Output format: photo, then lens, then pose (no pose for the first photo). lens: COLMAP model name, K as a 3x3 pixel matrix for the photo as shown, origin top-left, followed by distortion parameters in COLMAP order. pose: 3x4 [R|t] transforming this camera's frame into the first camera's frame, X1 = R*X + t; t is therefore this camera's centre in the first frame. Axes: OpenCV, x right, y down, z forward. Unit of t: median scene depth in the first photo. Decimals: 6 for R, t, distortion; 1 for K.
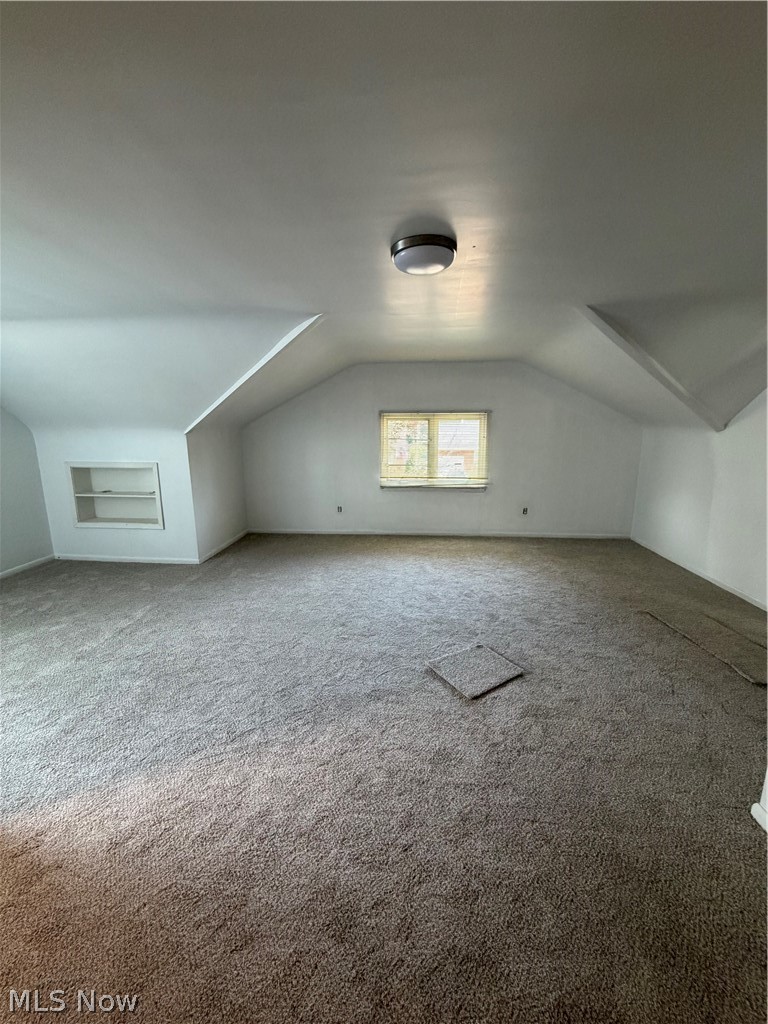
lens RADIAL K [[409.4, 0, 384.0], [0, 409.4, 512.0], [0, 0, 1]] dist [0.002140, 0.000260]
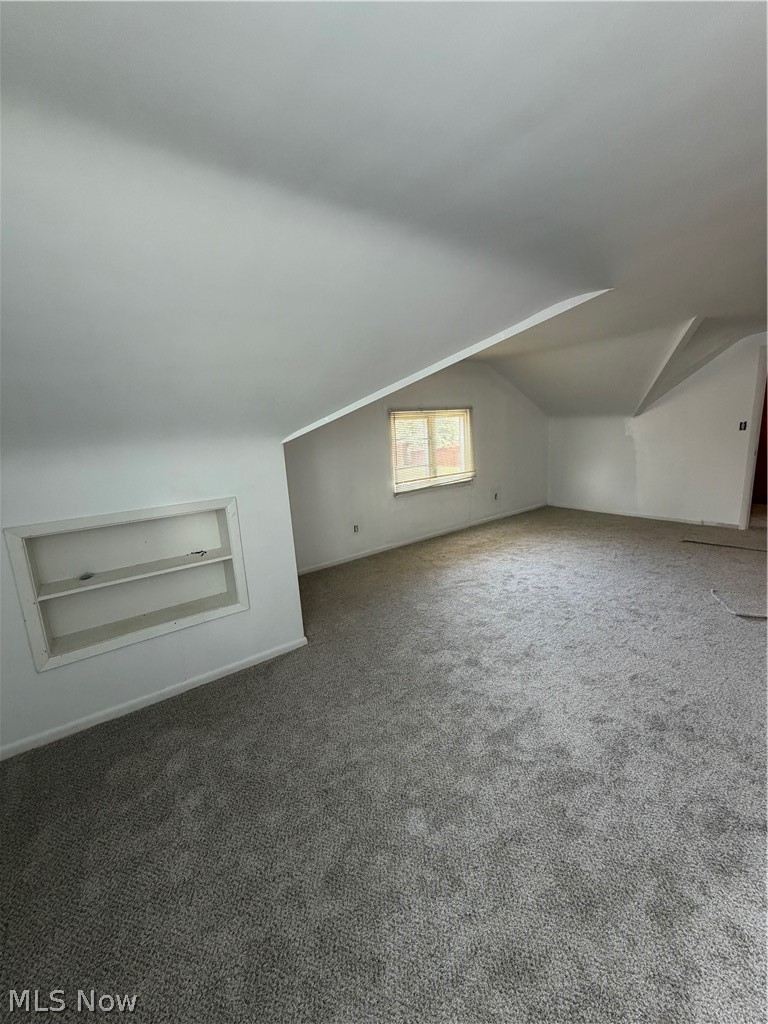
lens RADIAL K [[411.7, 0, 384.0], [0, 411.7, 512.0], [0, 0, 1]] dist [-0.000310, -0.000032]
pose [[0.741612, -0.172051, 0.648390, -0.641327], [0.188237, 0.981091, 0.045033, -0.071264], [-0.643877, 0.088654, 0.759975, 0.355037]]
